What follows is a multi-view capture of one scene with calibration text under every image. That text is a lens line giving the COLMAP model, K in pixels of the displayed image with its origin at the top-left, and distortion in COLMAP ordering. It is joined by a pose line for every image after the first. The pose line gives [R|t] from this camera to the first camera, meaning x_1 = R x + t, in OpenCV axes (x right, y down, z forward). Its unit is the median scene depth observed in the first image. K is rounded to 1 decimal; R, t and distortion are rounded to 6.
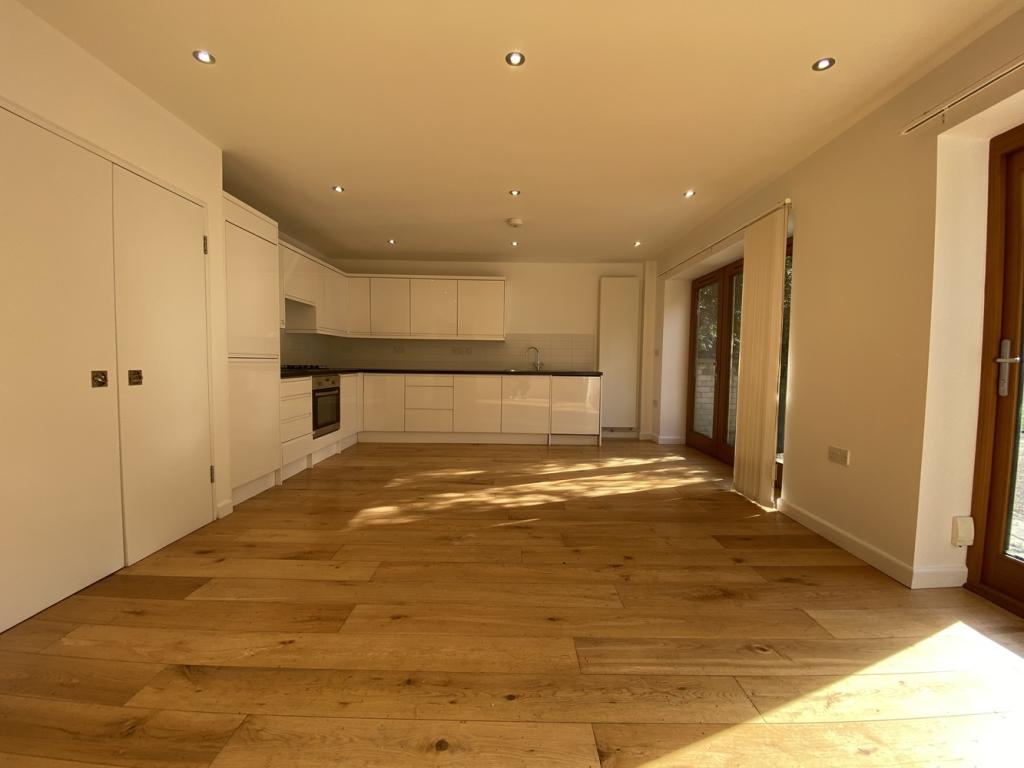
lens RADIAL K [[414.6, 0, 515.8], [0, 414.6, 382.6], [0, 0, 1]] dist [0.000011, -0.009338]
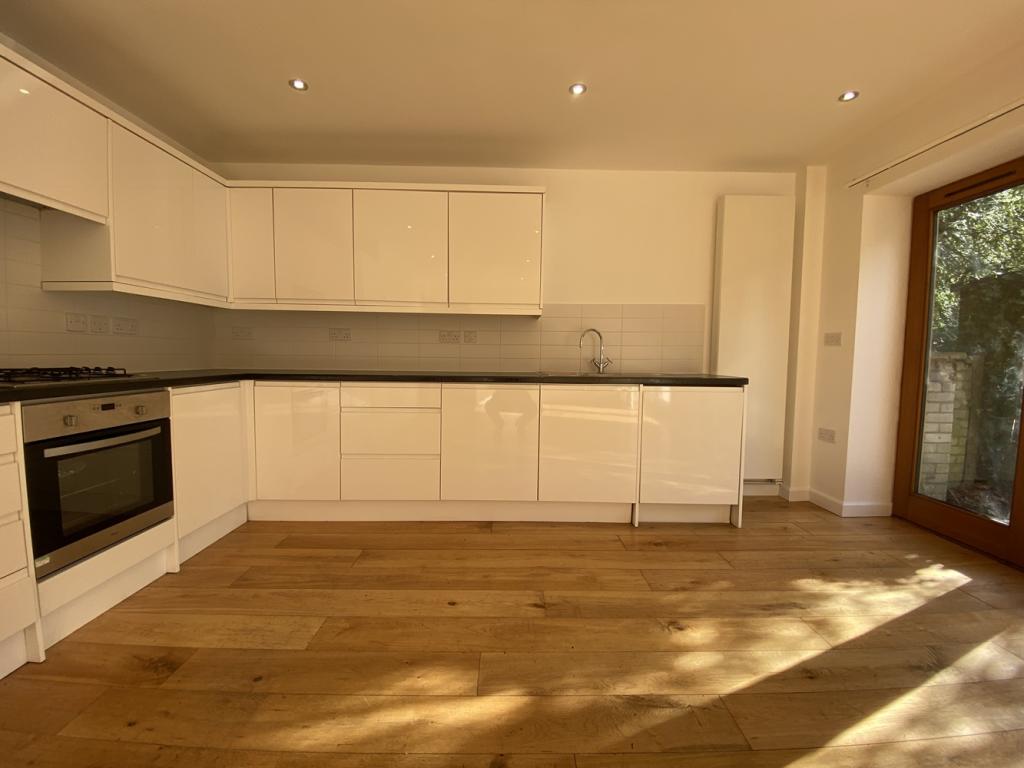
lens RADIAL K [[414.6, 0, 509.5], [0, 414.6, 385.2], [0, 0, 1]] dist [0.000011, -0.009338]
pose [[0.999969, -0.002016, 0.007629, -0.083683], [0.001864, 0.999799, 0.019947, -0.030935], [-0.007668, -0.019932, 0.999772, 0.585304]]
